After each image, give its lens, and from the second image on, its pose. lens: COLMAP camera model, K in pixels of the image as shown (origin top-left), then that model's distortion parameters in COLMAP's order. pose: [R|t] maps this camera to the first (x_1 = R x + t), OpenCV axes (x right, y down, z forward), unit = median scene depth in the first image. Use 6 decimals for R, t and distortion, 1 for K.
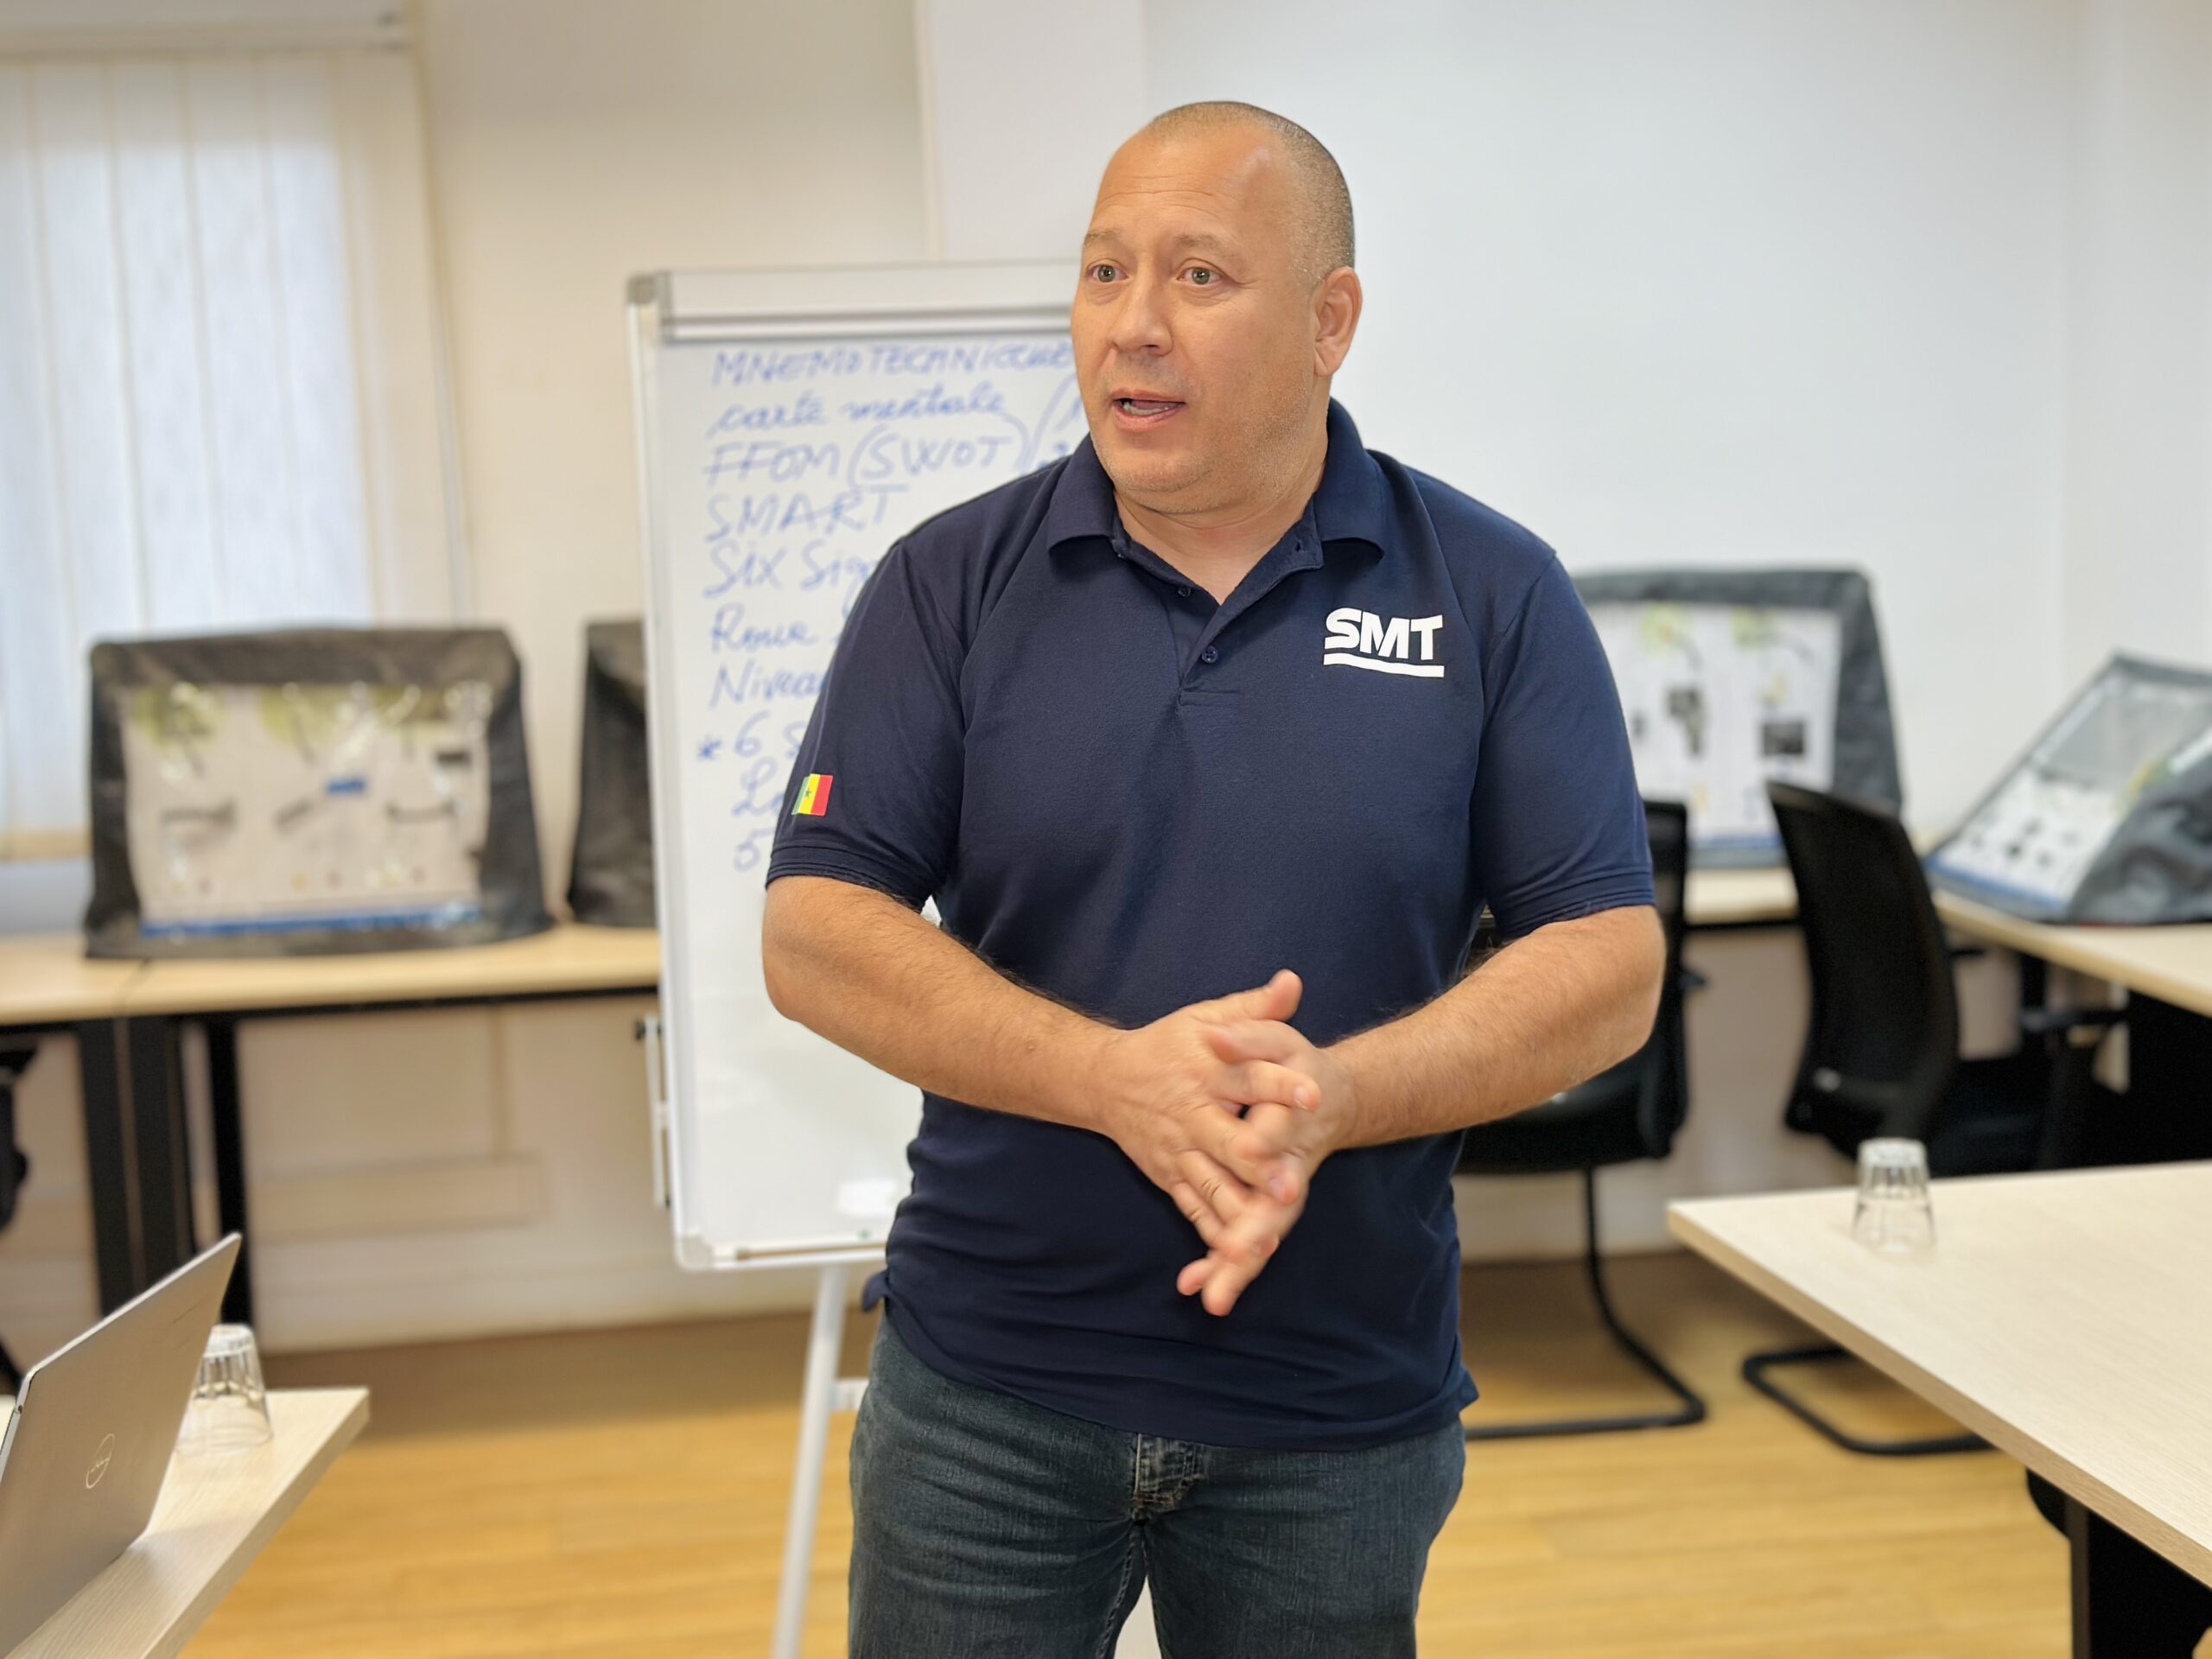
lens RADIAL K [[3104.3, 0, 1106.0], [0, 3104.3, 829.5], [0, 0, 1]] dist [0.106158, -0.052262]
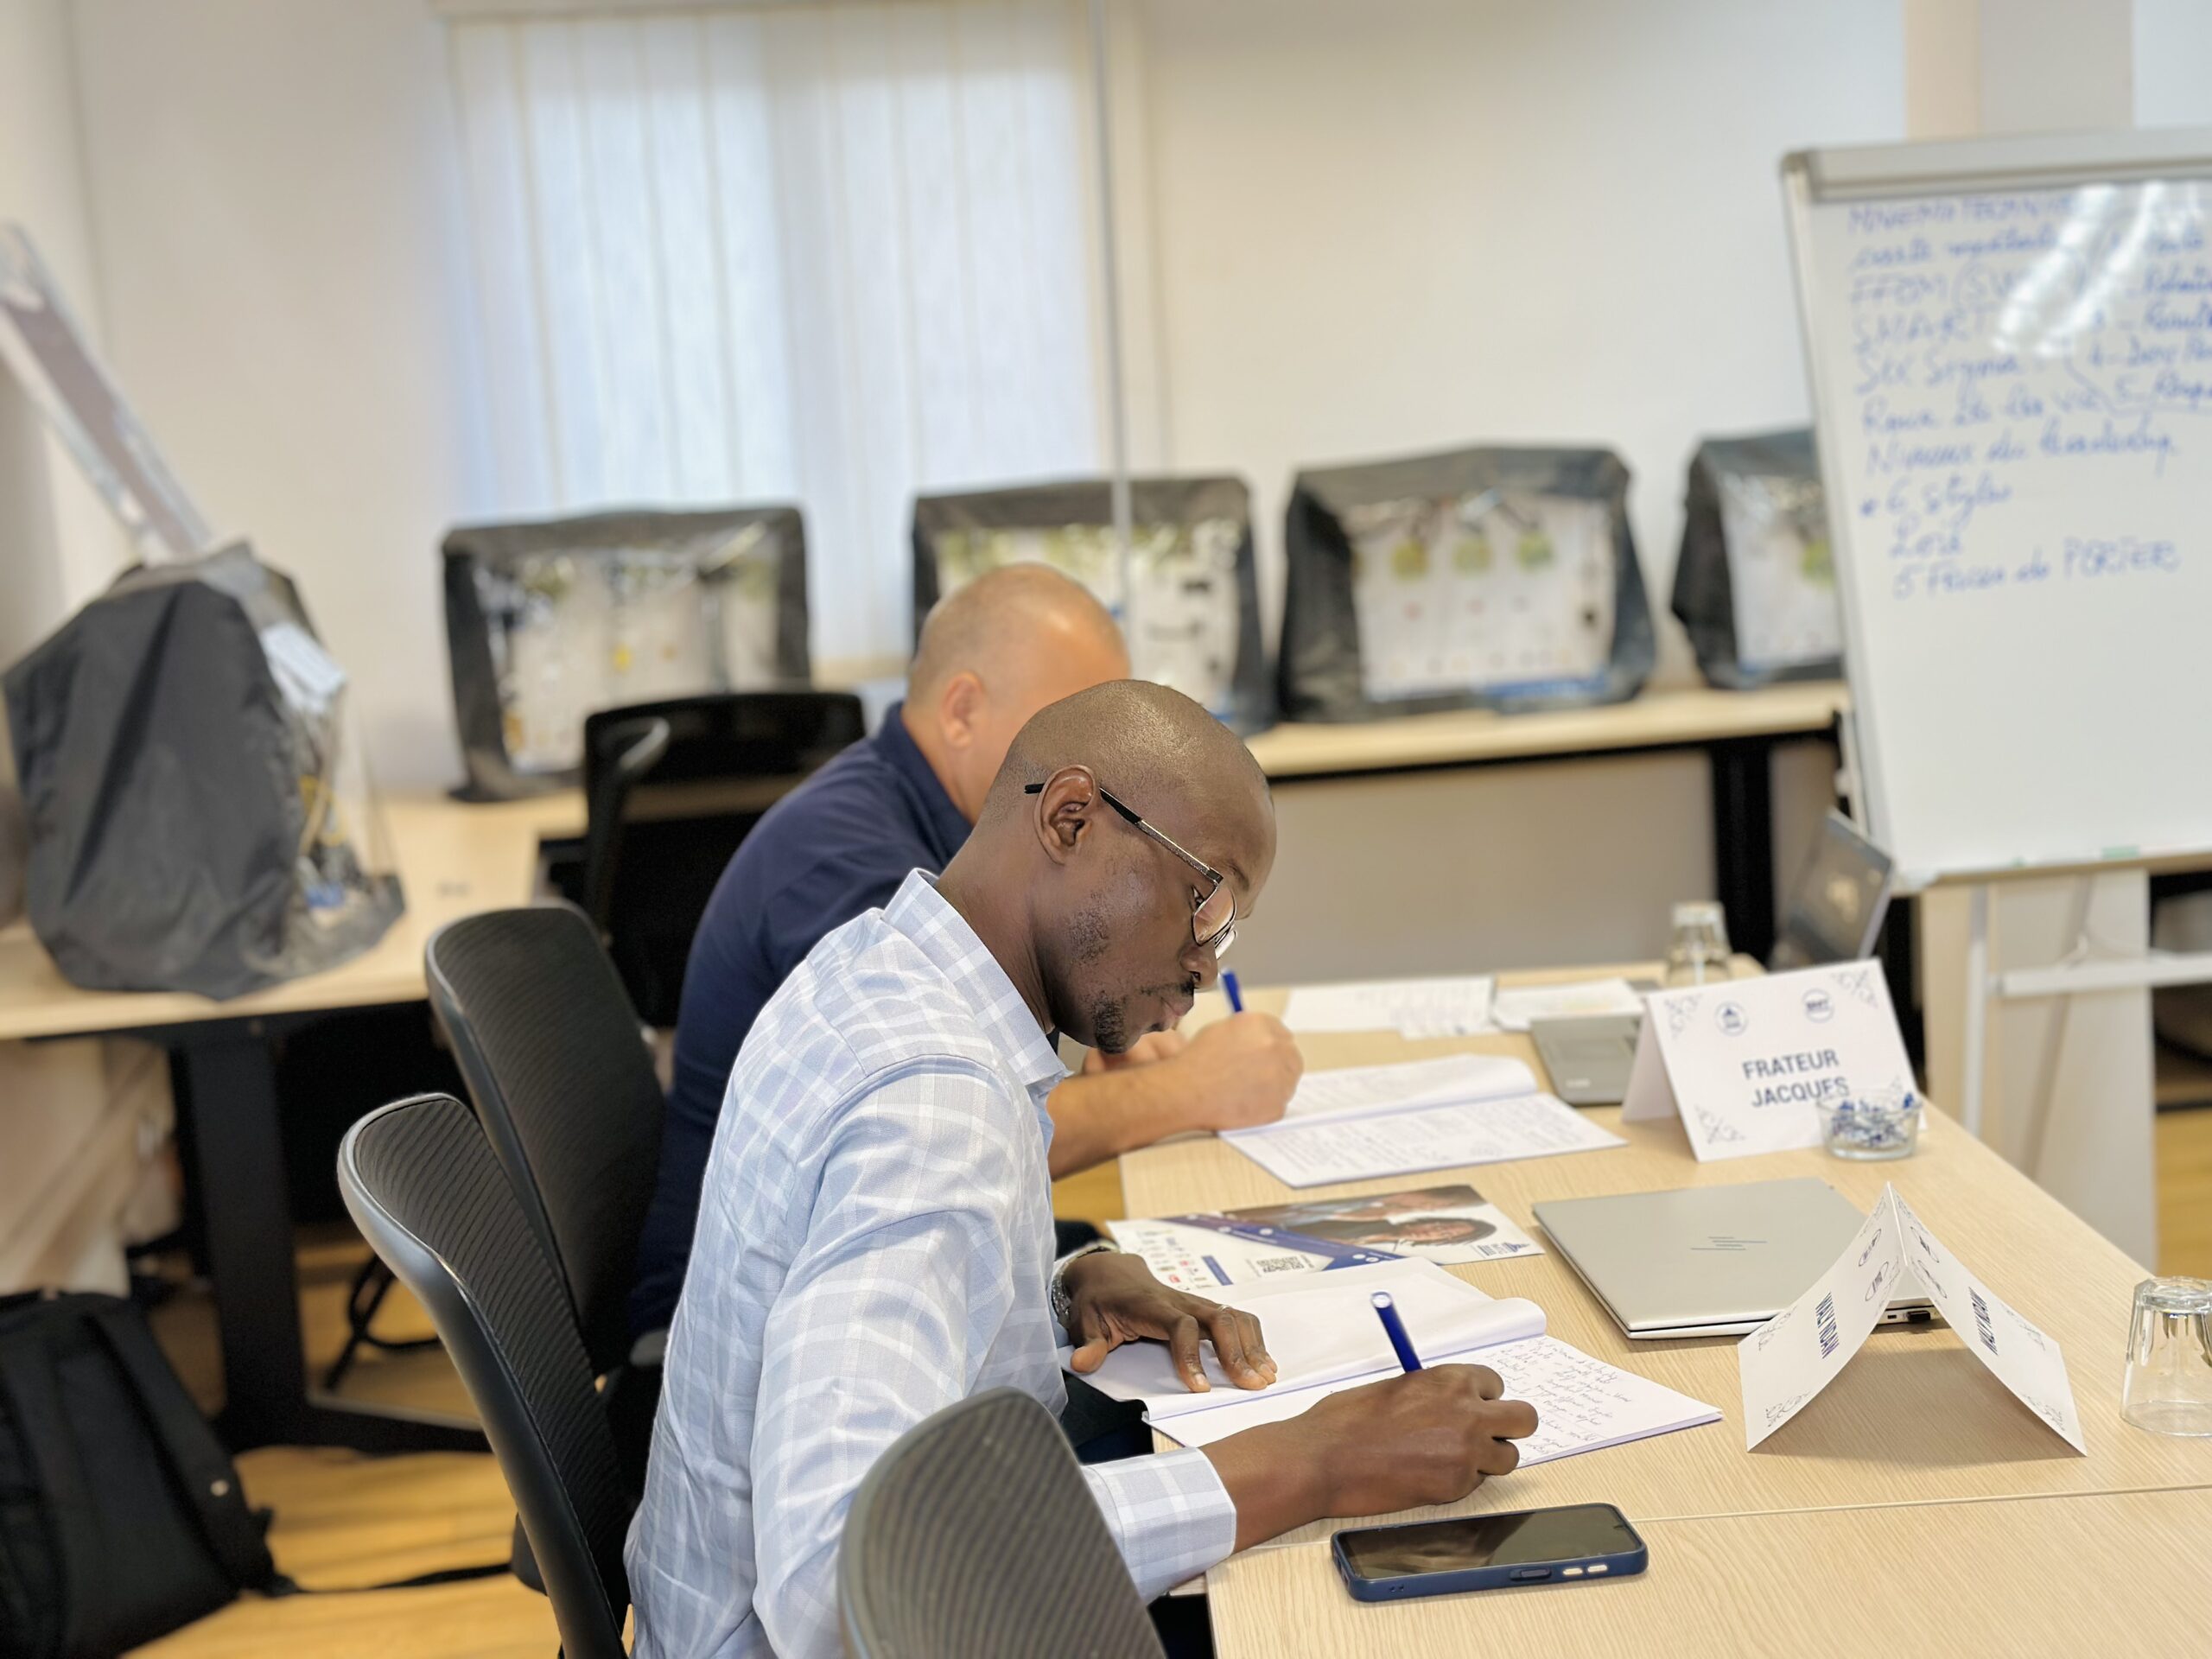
lens RADIAL K [[3104.3, 0, 1106.0], [0, 3104.3, 829.5], [0, 0, 1]] dist [0.106158, -0.052262]
pose [[0.998656, -0.031188, 0.041406, -0.502801], [0.030189, 0.999243, 0.024552, 0.067763], [-0.042140, -0.023269, 0.998841, -0.319635]]
